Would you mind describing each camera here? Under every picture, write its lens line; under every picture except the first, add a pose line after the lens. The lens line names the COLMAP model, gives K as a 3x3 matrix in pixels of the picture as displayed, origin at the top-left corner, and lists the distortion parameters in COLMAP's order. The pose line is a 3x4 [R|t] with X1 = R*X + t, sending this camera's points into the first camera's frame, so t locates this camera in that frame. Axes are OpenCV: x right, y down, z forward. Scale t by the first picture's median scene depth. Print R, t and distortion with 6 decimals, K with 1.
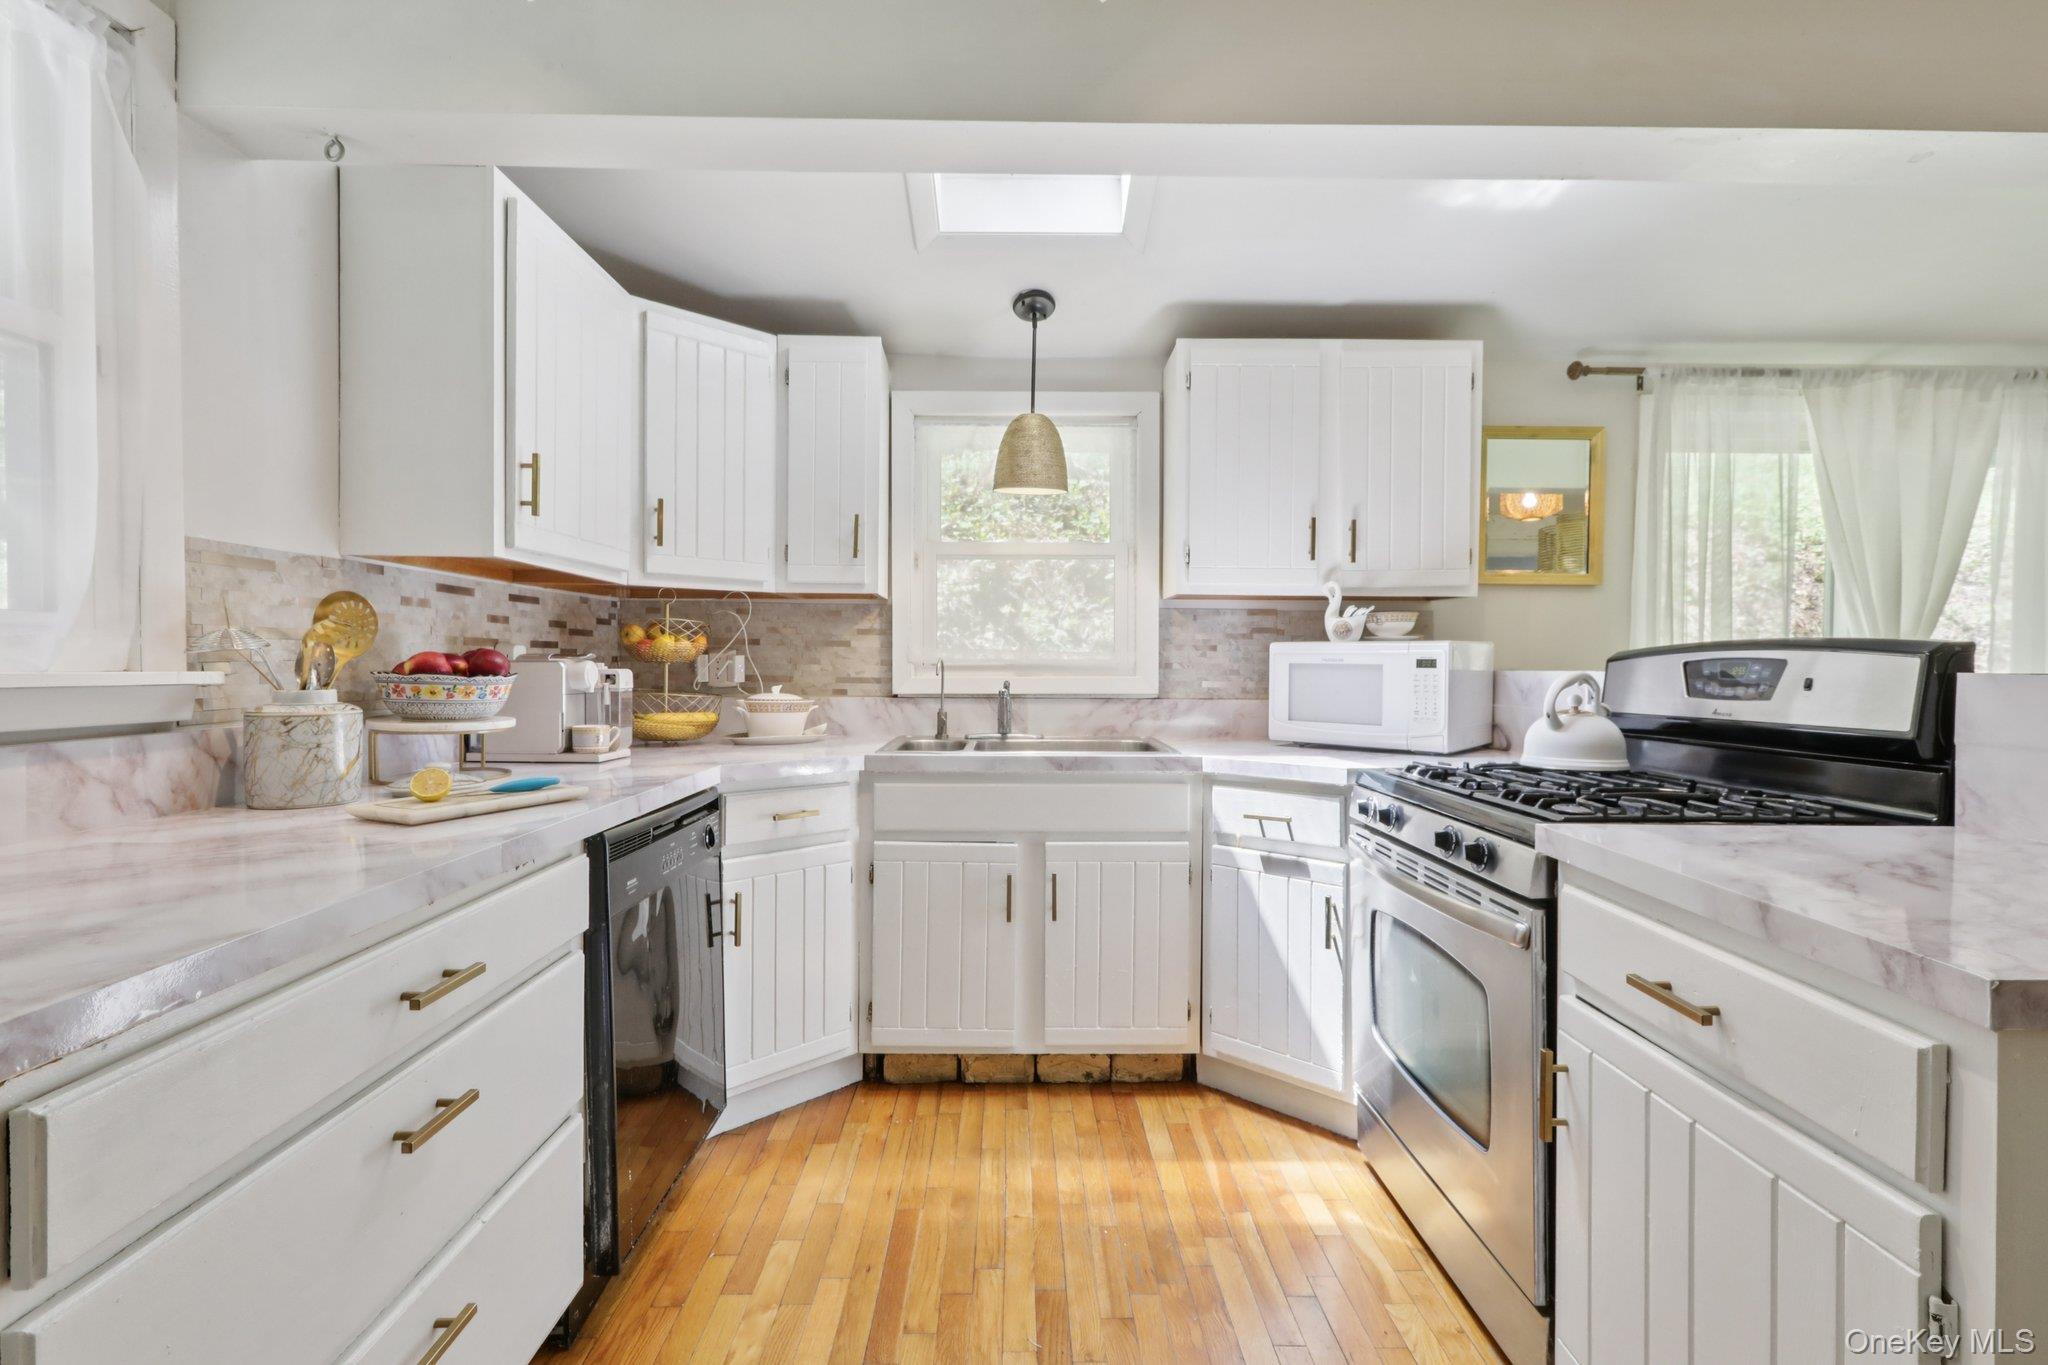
lens RADIAL K [[907.2, 0, 1022.3], [0, 907.2, 674.7], [0, 0, 1]] dist [0.000753, 0.000386]
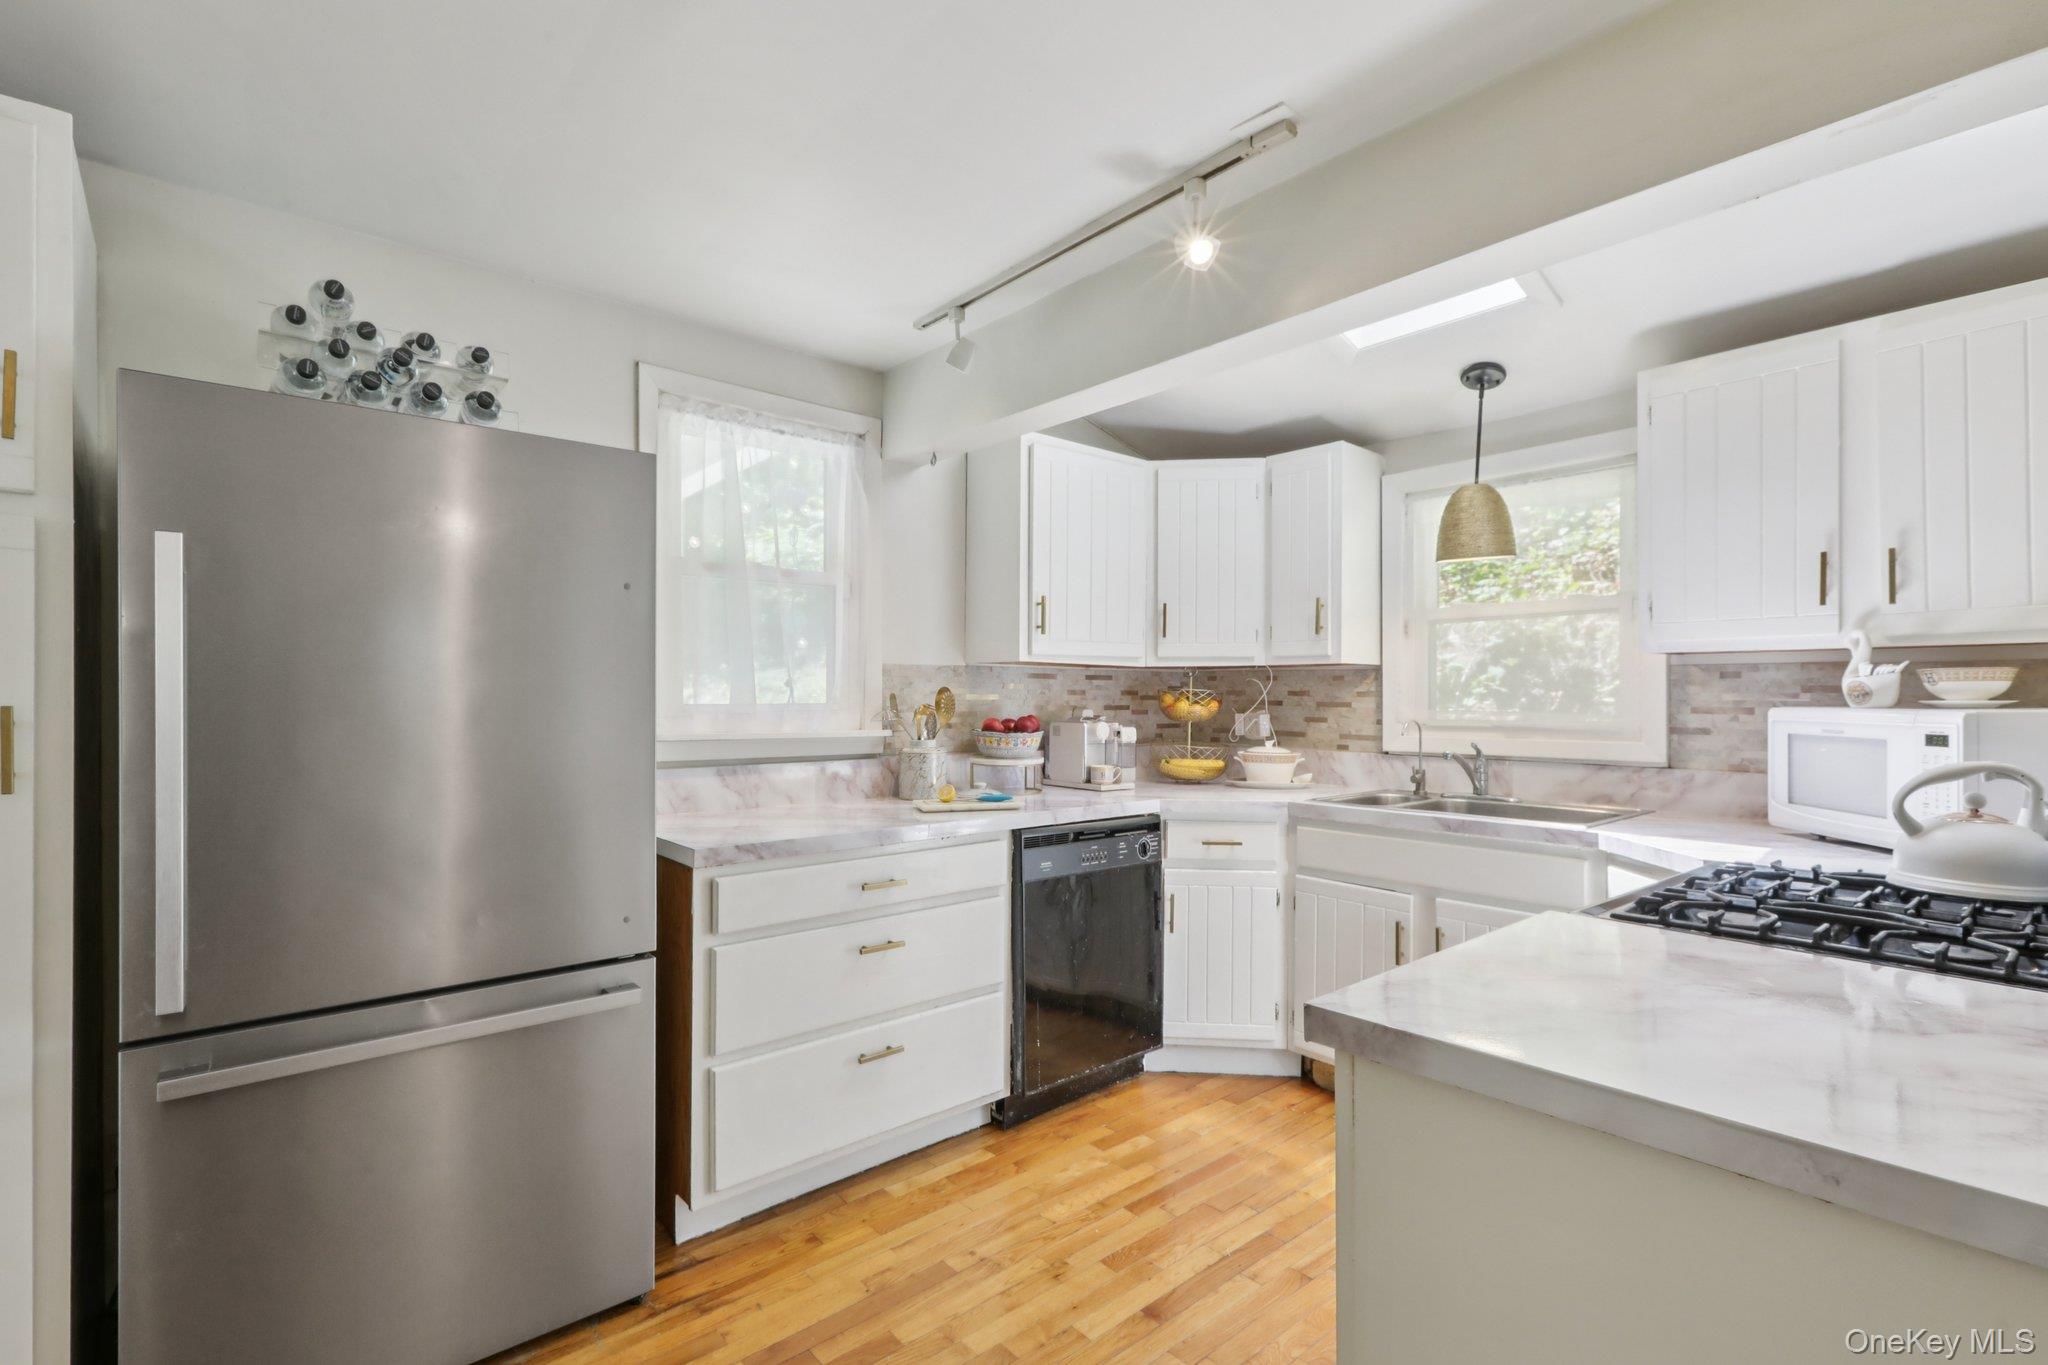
lens RADIAL K [[942.9, 0, 1032.6], [0, 942.9, 692.2], [0, 0, 1]] dist [0.000314, 0.000080]
pose [[0.646715, -0.007447, -0.762696, 0.559523], [-0.008590, 0.999818, -0.017046, -0.032771], [0.762684, 0.017576, 0.646533, -0.075558]]
